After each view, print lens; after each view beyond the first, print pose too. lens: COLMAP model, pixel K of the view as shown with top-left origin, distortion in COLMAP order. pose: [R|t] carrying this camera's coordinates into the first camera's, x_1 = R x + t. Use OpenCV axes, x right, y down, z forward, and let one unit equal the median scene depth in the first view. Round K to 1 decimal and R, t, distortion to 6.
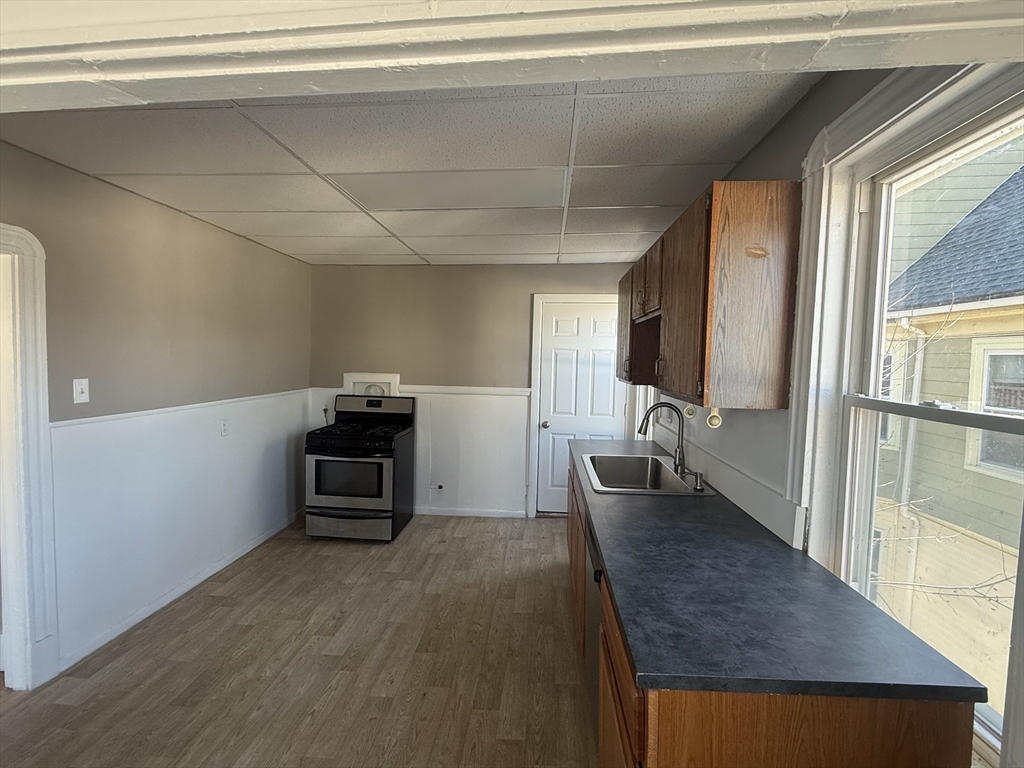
lens RADIAL K [[488.6, 0, 514.4], [0, 488.6, 385.6], [0, 0, 1]] dist [0.001650, -0.000334]
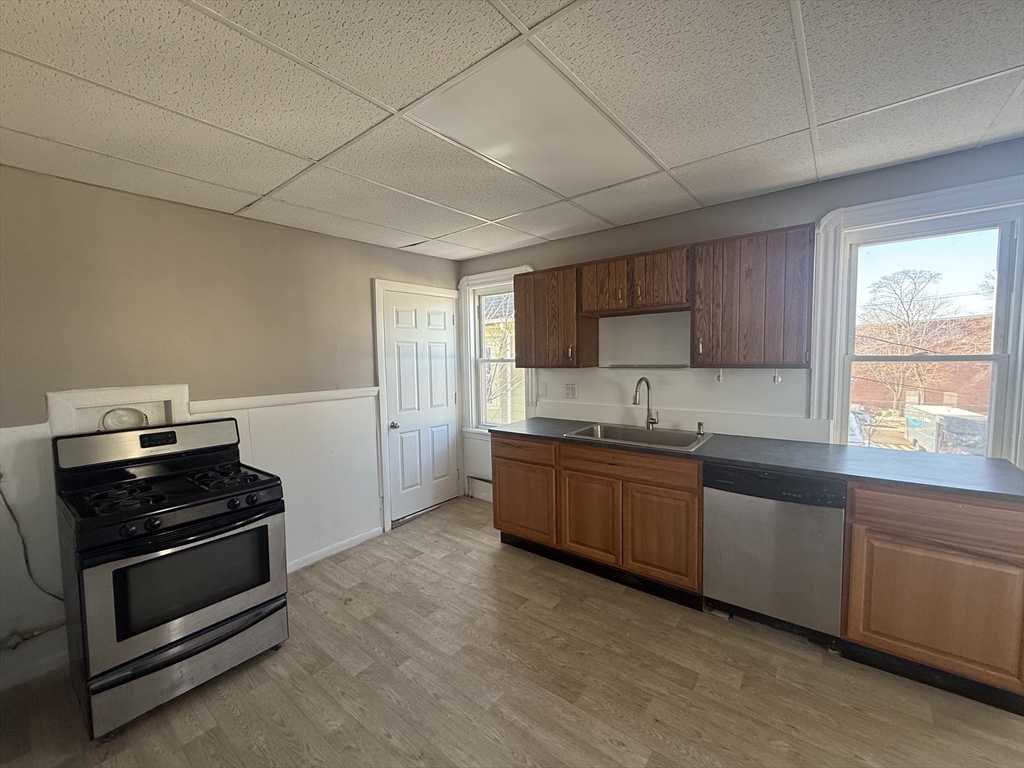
lens RADIAL K [[410.6, 0, 517.4], [0, 410.6, 386.2], [0, 0, 1]] dist [0.001951, -0.000227]
pose [[0.551610, -0.092642, 0.828941, -0.444113], [0.077617, 0.995202, 0.059574, -0.020373], [-0.830483, 0.031479, 0.556154, 0.386000]]
